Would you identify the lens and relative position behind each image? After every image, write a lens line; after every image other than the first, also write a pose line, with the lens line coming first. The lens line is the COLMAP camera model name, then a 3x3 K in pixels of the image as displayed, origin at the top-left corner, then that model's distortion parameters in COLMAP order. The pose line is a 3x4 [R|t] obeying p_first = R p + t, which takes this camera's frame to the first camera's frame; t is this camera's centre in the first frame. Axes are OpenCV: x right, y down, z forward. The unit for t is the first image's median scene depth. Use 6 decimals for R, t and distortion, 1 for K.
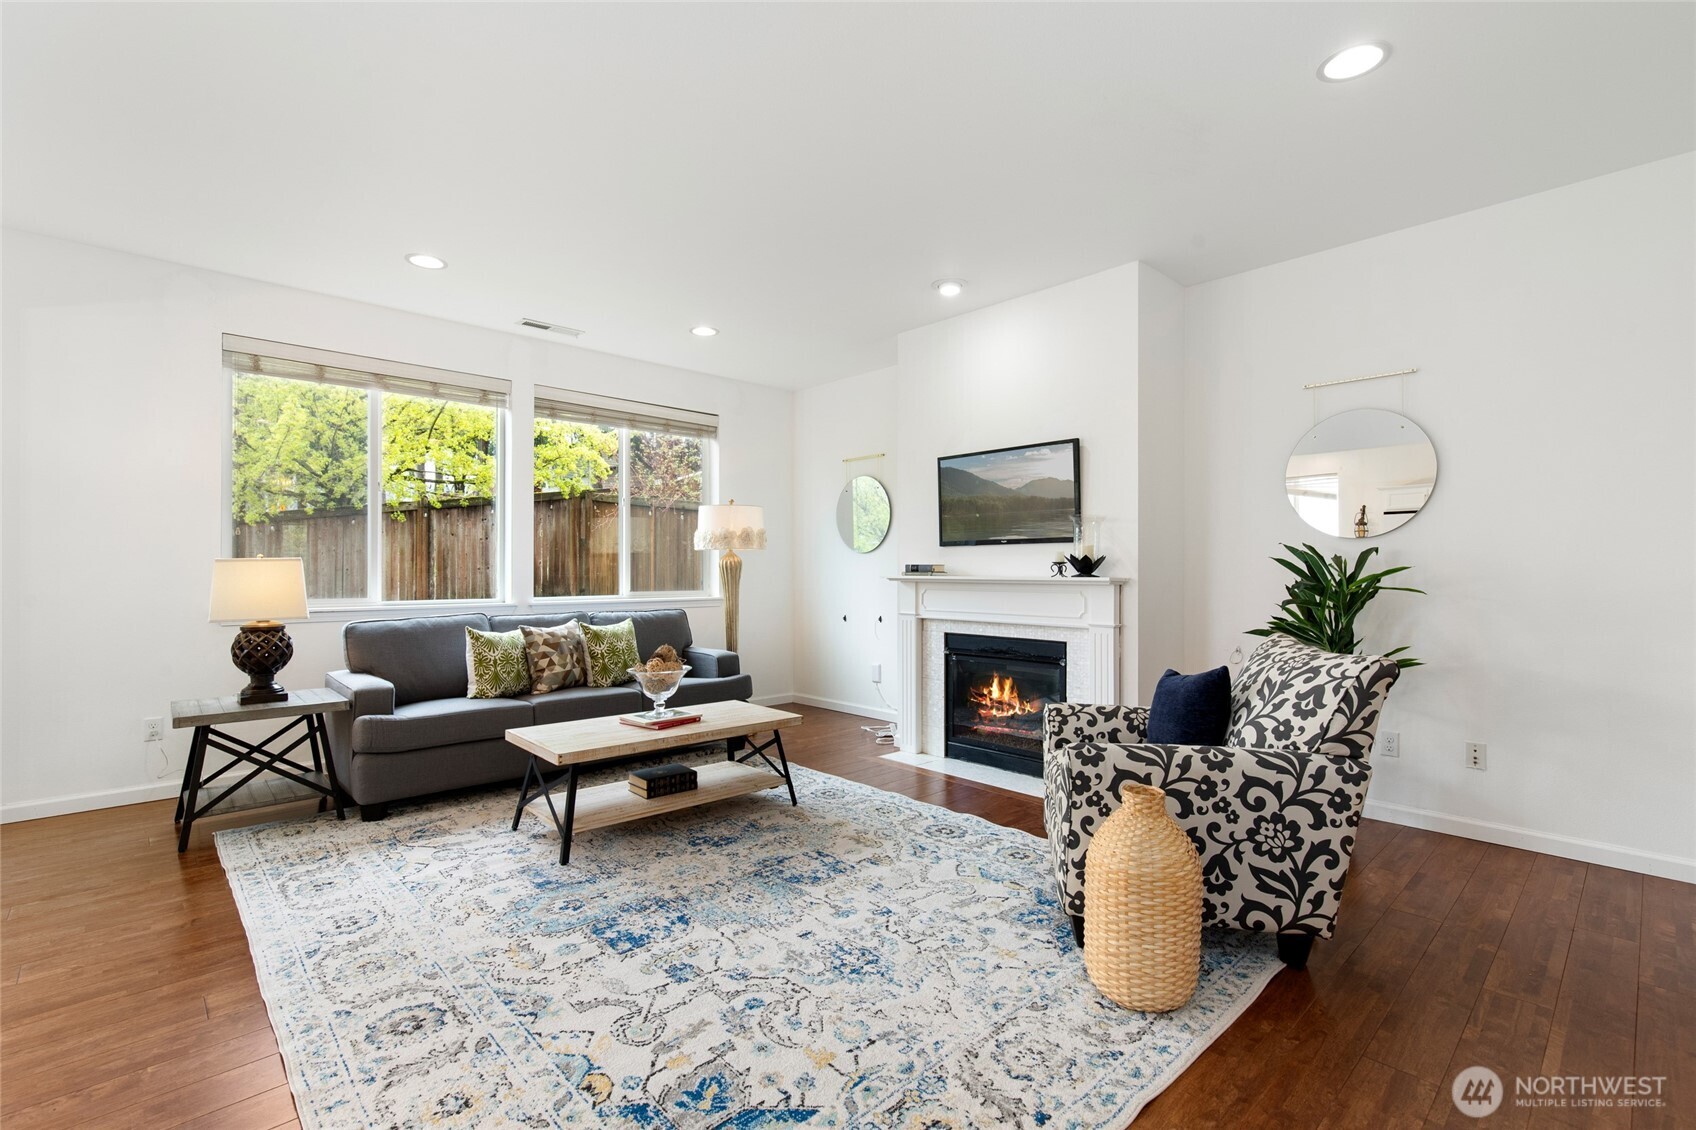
lens RADIAL K [[776.9, 0, 848.0], [0, 776.9, 565.0], [0, 0, 1]] dist [0.000053, 0.000048]
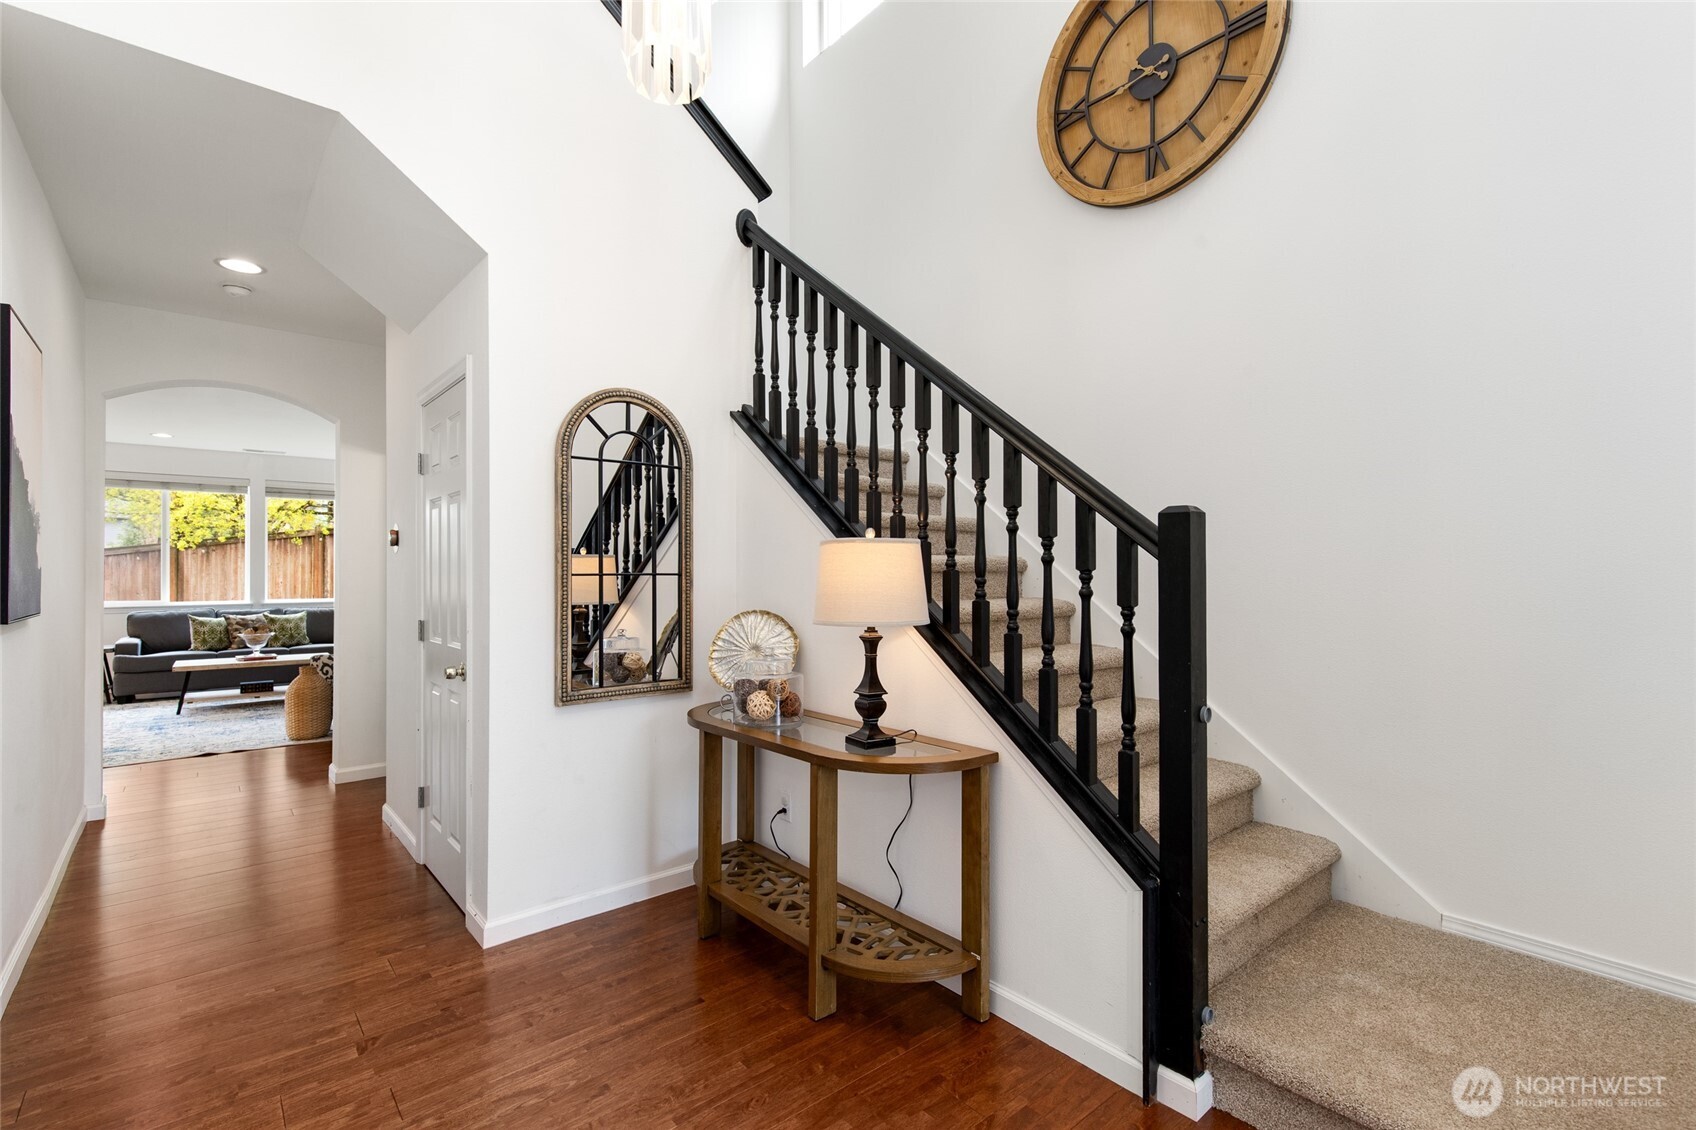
lens RADIAL K [[764.4, 0, 848.0], [0, 764.4, 565.0], [0, 0, 1]] dist [0.000163, 0.000031]
pose [[0.998604, -0.000990, -0.052804, 1.259457], [0.000924, 0.999999, -0.001277, -0.042396], [0.052805, 0.001226, 0.998604, -0.839525]]
